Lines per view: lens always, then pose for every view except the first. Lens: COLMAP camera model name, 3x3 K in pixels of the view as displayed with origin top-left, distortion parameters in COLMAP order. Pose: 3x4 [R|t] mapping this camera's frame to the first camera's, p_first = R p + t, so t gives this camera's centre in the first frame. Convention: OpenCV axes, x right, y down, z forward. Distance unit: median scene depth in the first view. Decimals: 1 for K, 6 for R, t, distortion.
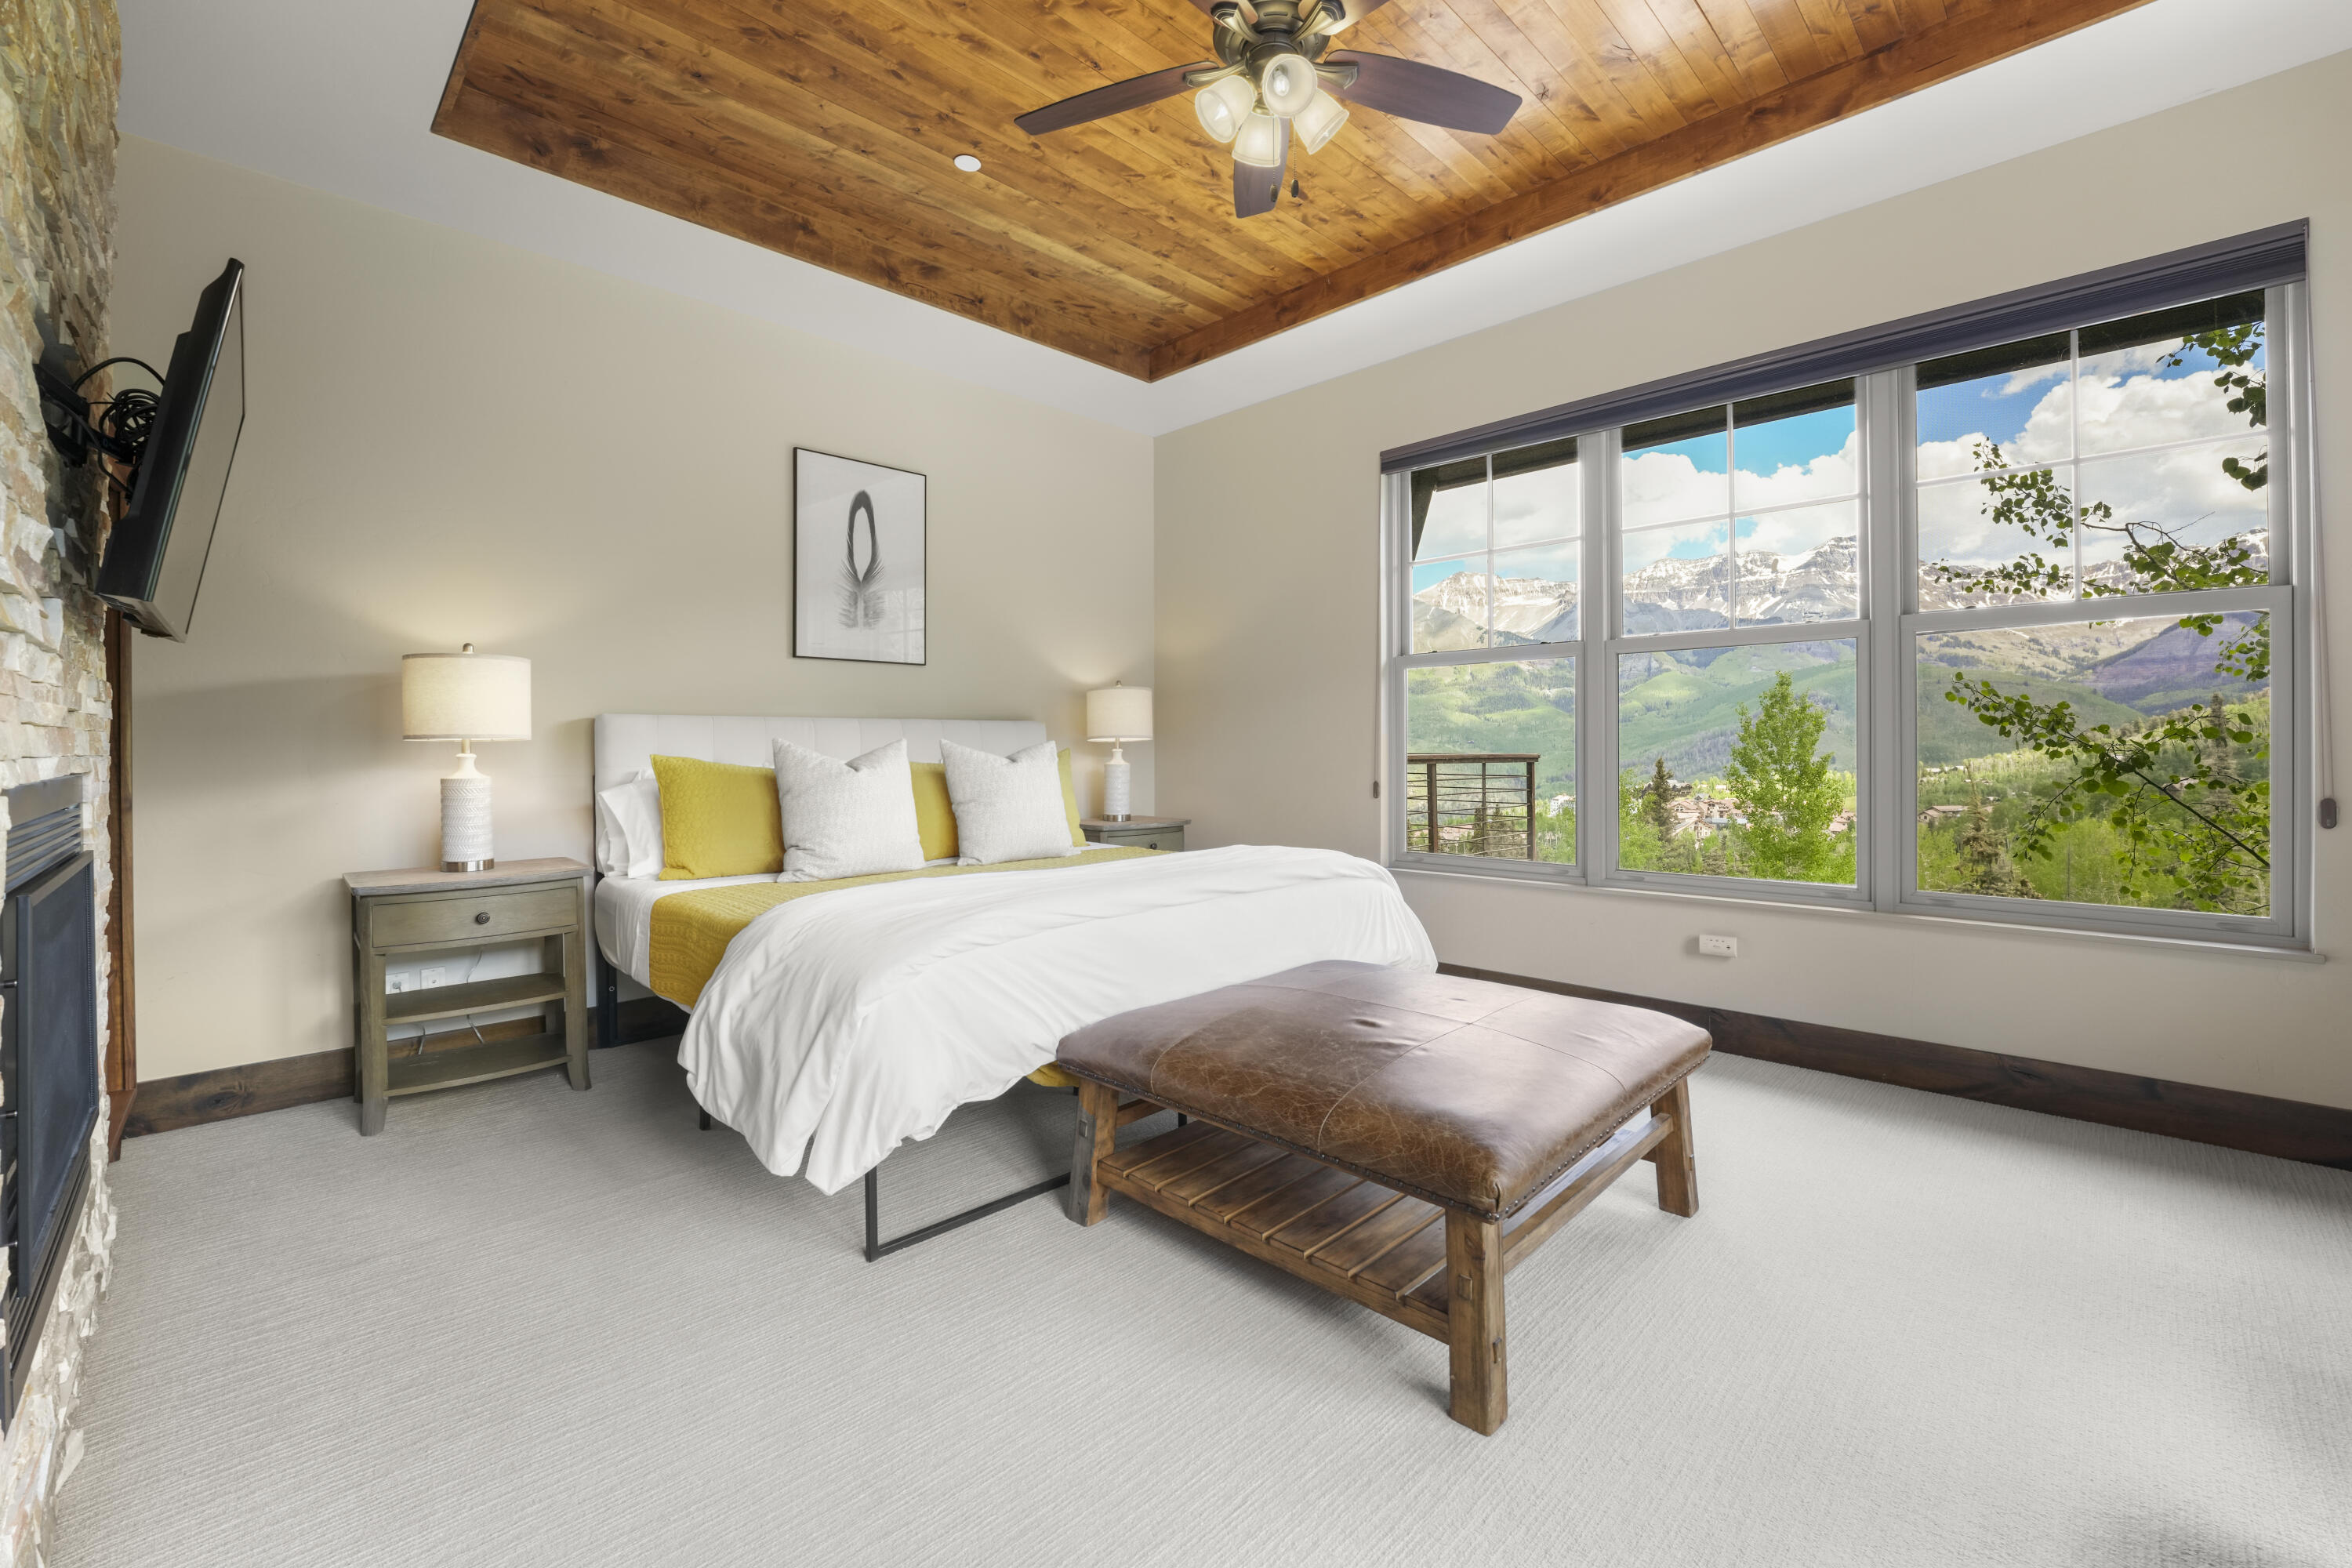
lens RADIAL K [[1033.1, 0, 1145.4], [0, 1033.1, 743.7], [0, 0, 1]] dist [-0.024809, 0.000174]
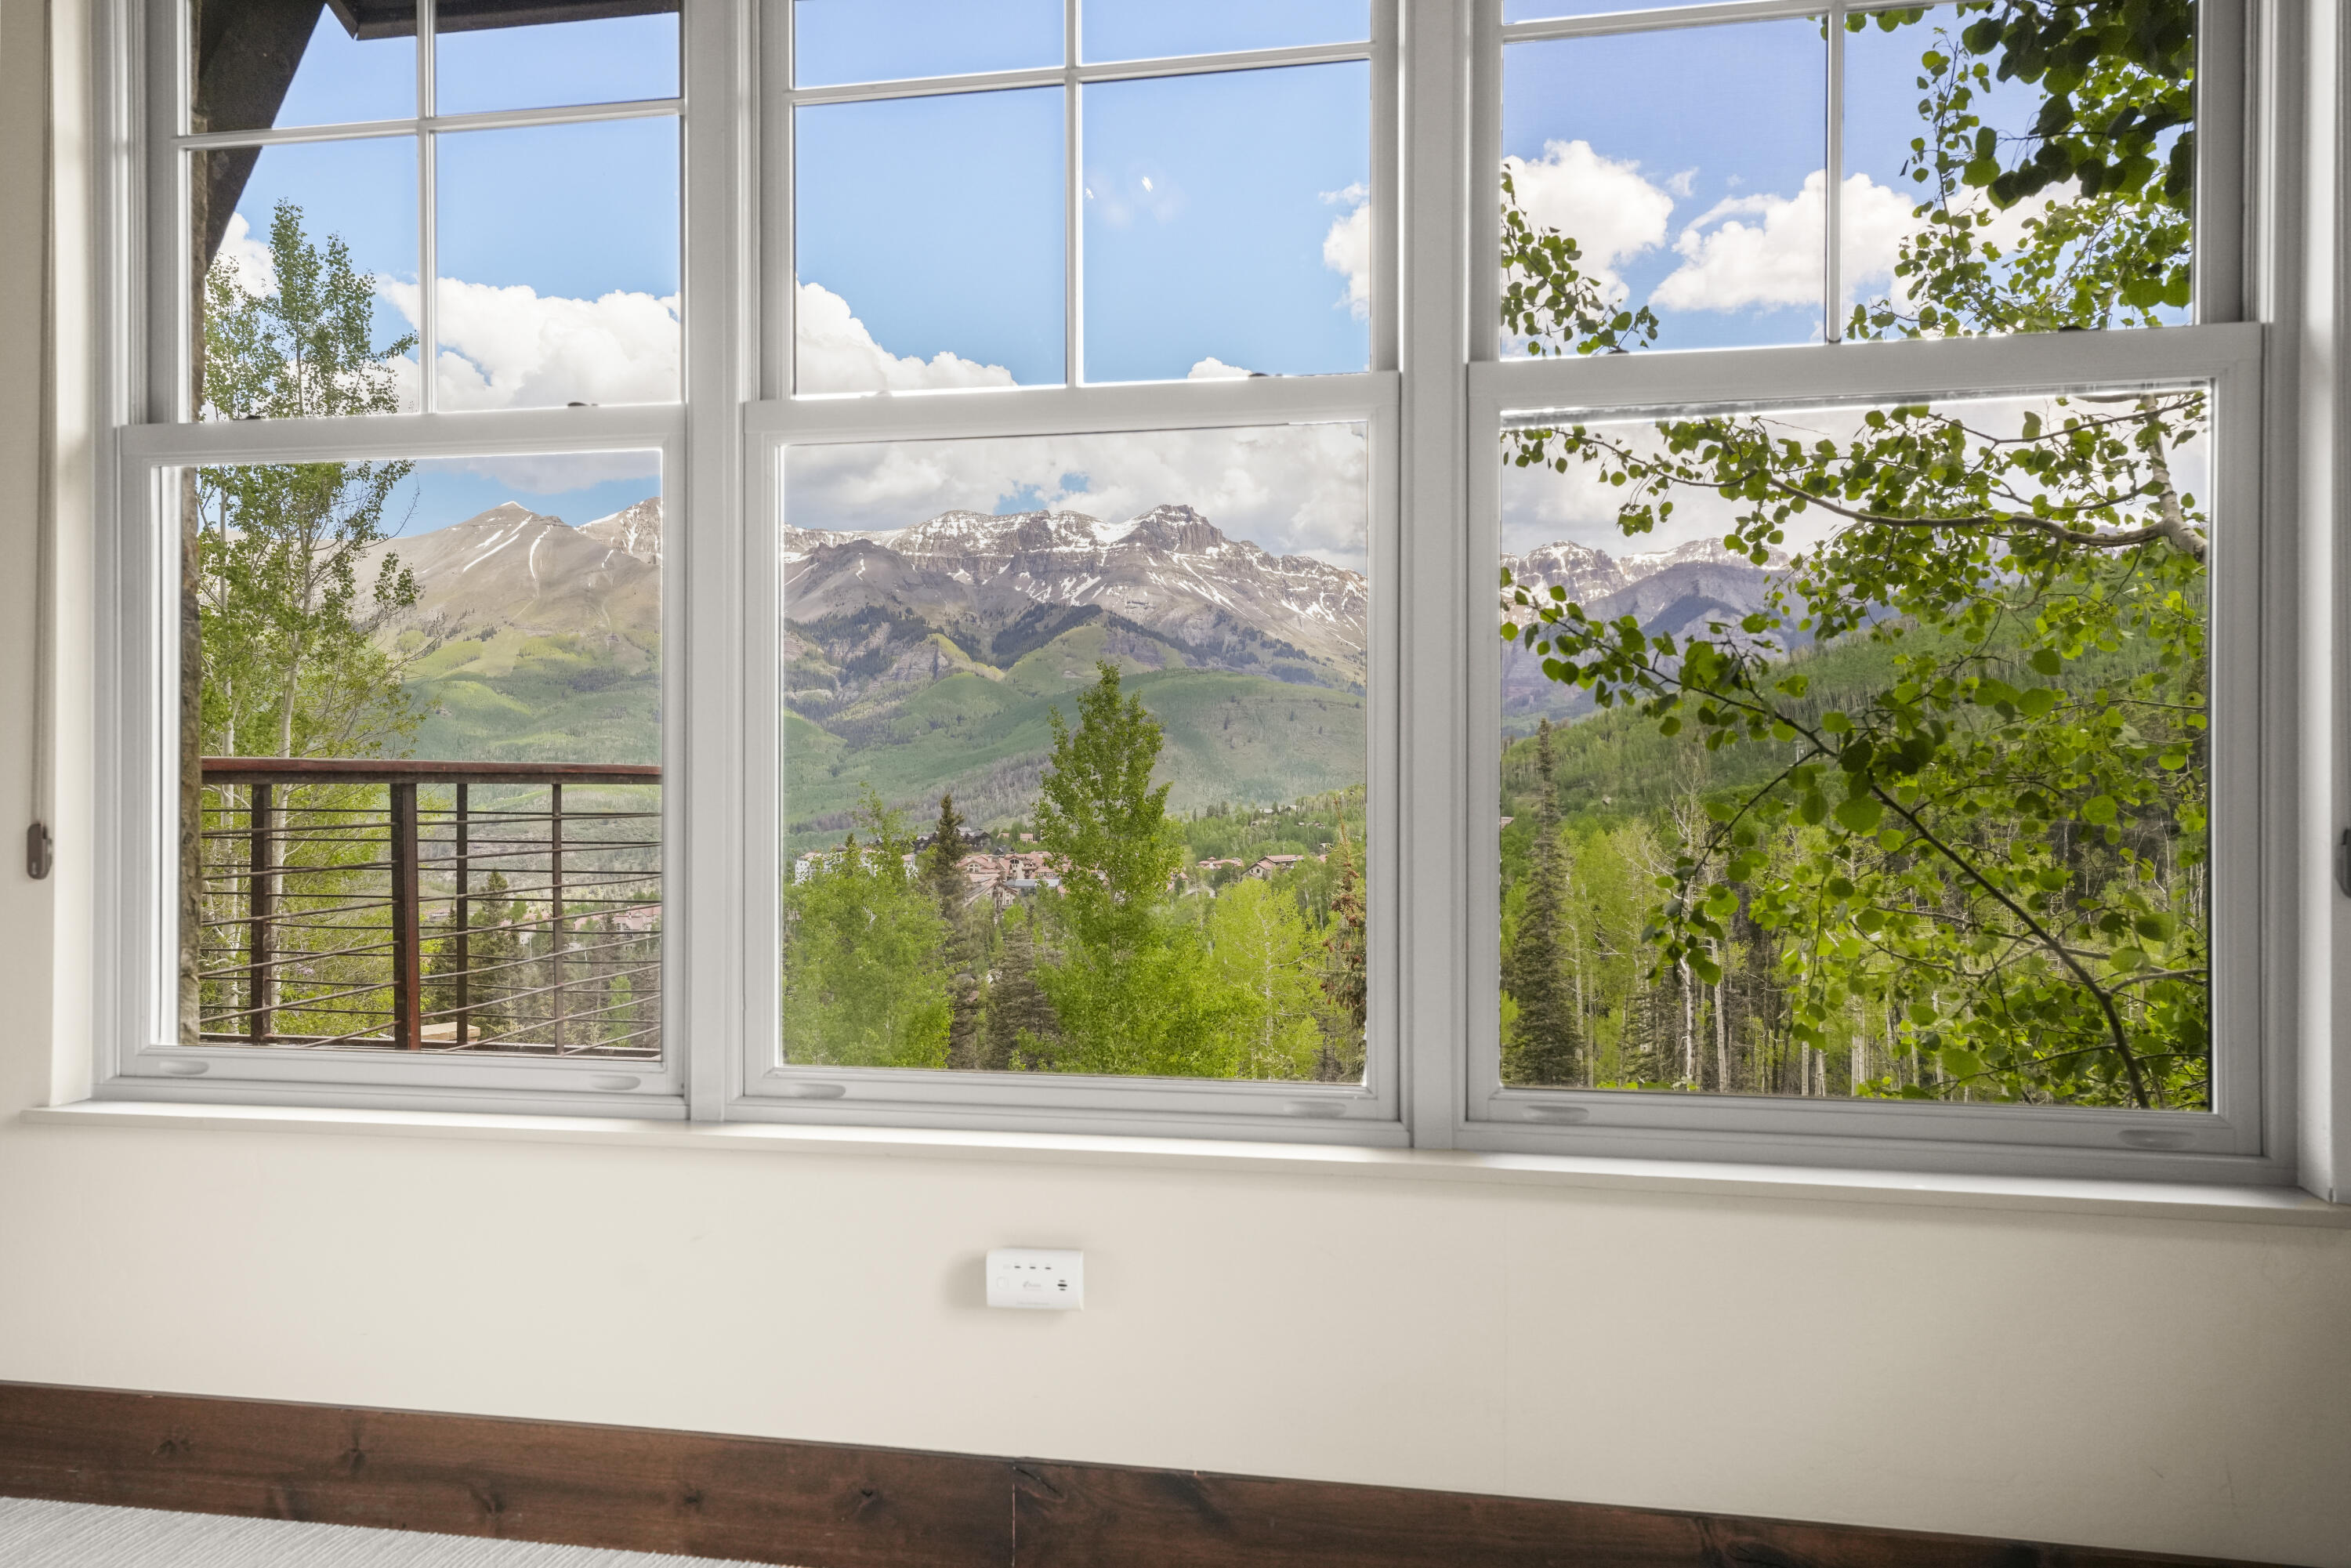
lens RADIAL K [[1532.8, 0, 1175.5], [0, 1532.8, 784.0], [0, 0, 1]] dist [0.000077, -0.000238]
pose [[0.820234, 0.002956, 0.572021, 0.078753], [-0.005060, 0.999985, 0.002089, 0.007327], [-0.572006, -0.004608, 0.820237, 0.143072]]
